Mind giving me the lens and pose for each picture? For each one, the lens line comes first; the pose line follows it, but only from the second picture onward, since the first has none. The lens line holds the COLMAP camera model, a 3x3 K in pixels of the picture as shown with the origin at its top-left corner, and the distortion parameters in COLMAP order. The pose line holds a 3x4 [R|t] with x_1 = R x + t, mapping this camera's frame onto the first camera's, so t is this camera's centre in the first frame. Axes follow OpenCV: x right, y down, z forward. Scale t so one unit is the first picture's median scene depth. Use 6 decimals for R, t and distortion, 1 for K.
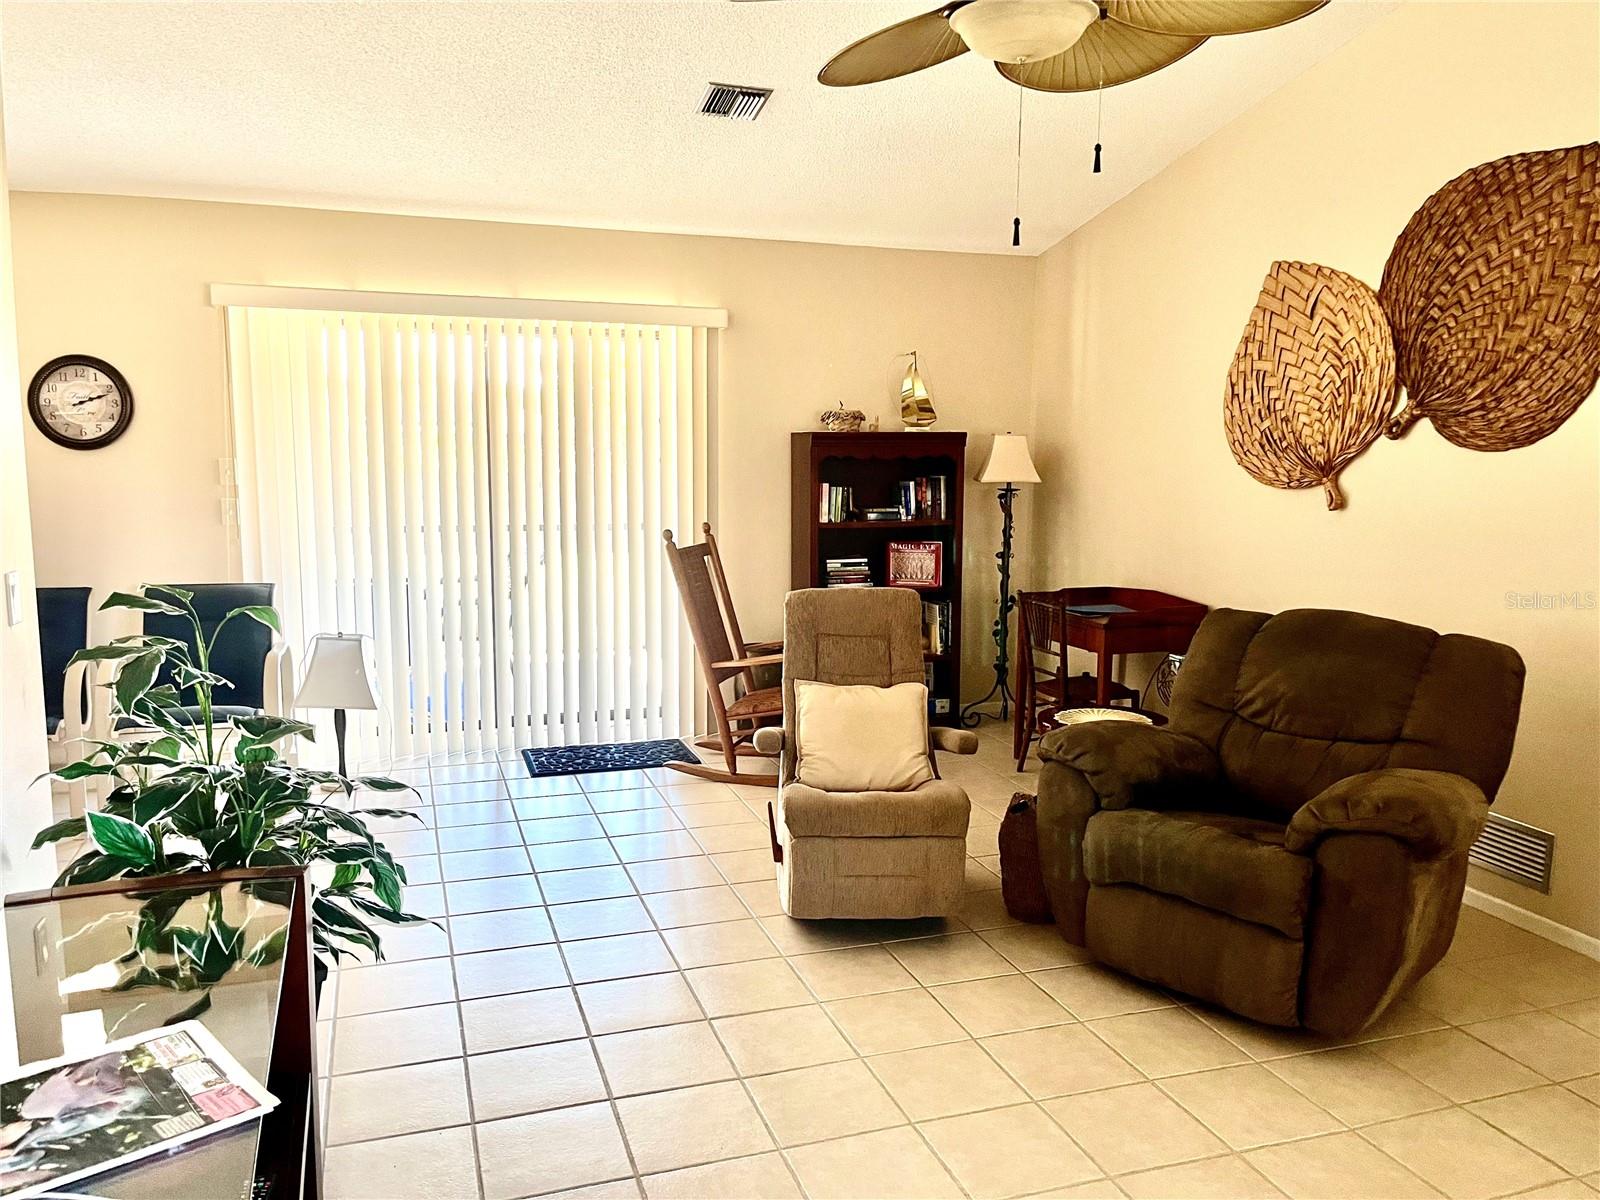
lens RADIAL K [[1220.0, 0, 799.7], [0, 1220.0, 598.2], [0, 0, 1]] dist [0.043951, 0.000798]
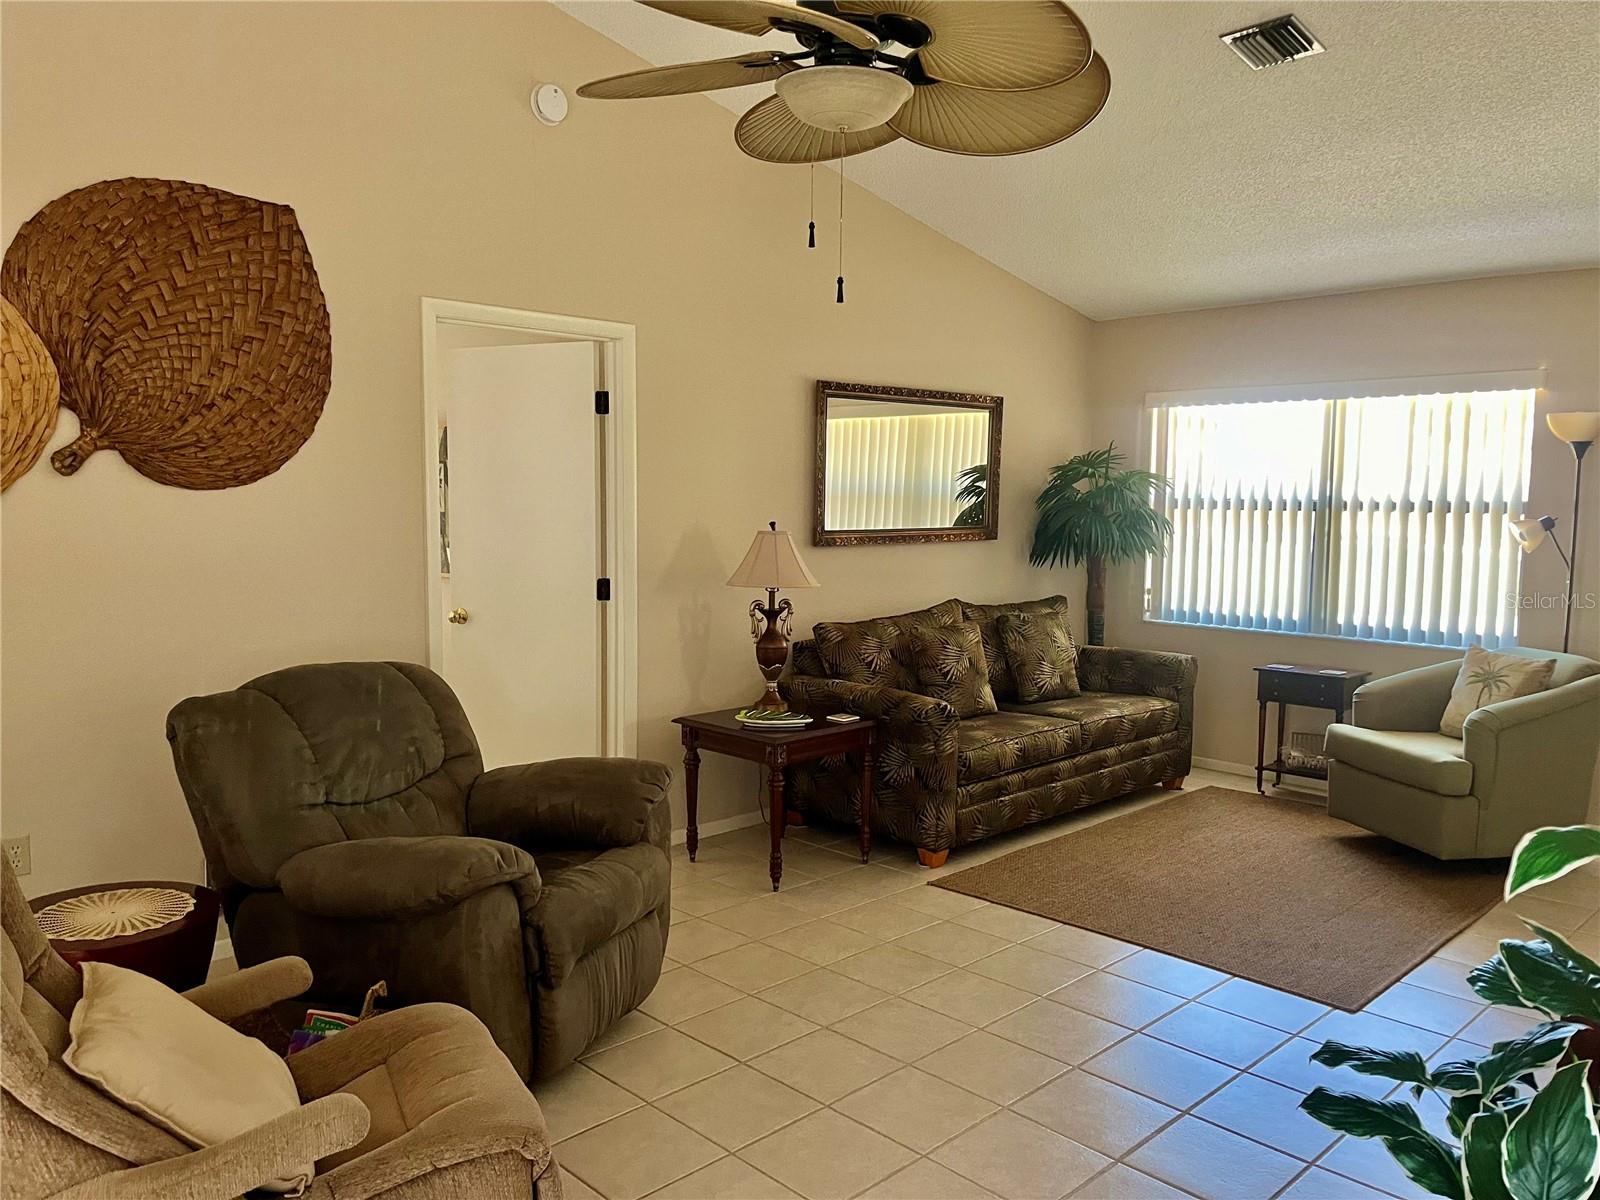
lens RADIAL K [[1220.0, 0, 799.0], [0, 1220.0, 597.4], [0, 0, 1]] dist [0.043951, 0.000798]
pose [[-0.435423, -0.095509, 0.895145, -0.499967], [0.104548, 0.982263, 0.155659, -0.135676], [-0.894134, 0.161363, -0.417715, 0.987171]]
